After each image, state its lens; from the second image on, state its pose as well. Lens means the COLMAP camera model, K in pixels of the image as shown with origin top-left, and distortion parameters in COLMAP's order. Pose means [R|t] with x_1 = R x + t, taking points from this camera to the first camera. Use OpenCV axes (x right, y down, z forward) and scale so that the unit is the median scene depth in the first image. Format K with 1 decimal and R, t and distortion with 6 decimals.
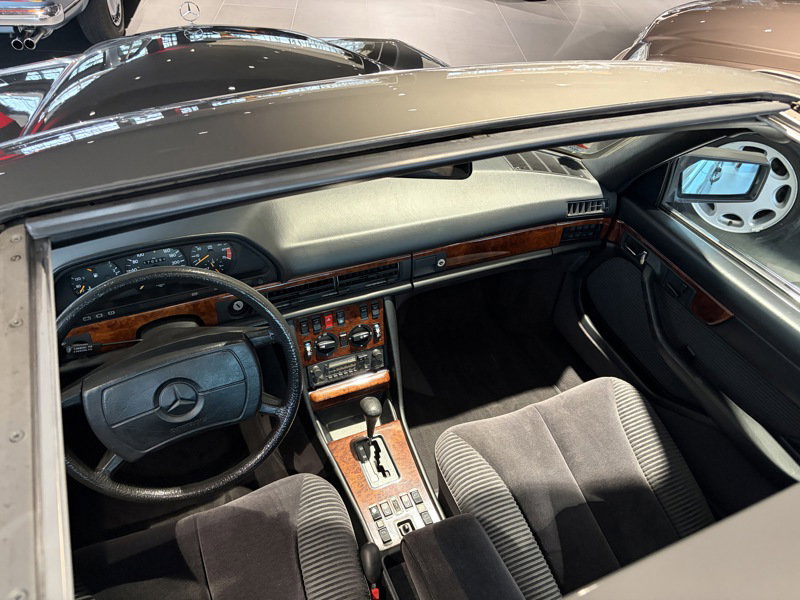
lens RADIAL K [[594.2, 0, 403.0], [0, 594.2, 304.1], [0, 0, 1]] dist [0.058130, -0.068798]
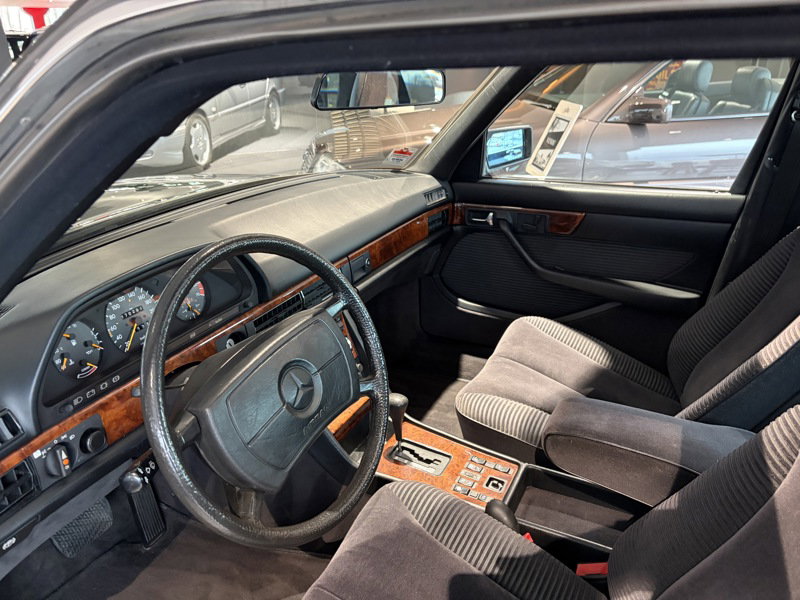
lens RADIAL K [[594.2, 0, 400.7], [0, 594.2, 310.8], [0, 0, 1]] dist [0.058130, -0.068798]
pose [[0.773203, -0.335146, 0.538363, -0.476844], [0.474731, 0.868766, -0.140982, 0.176004], [-0.420462, 0.364586, 0.830836, 0.153397]]
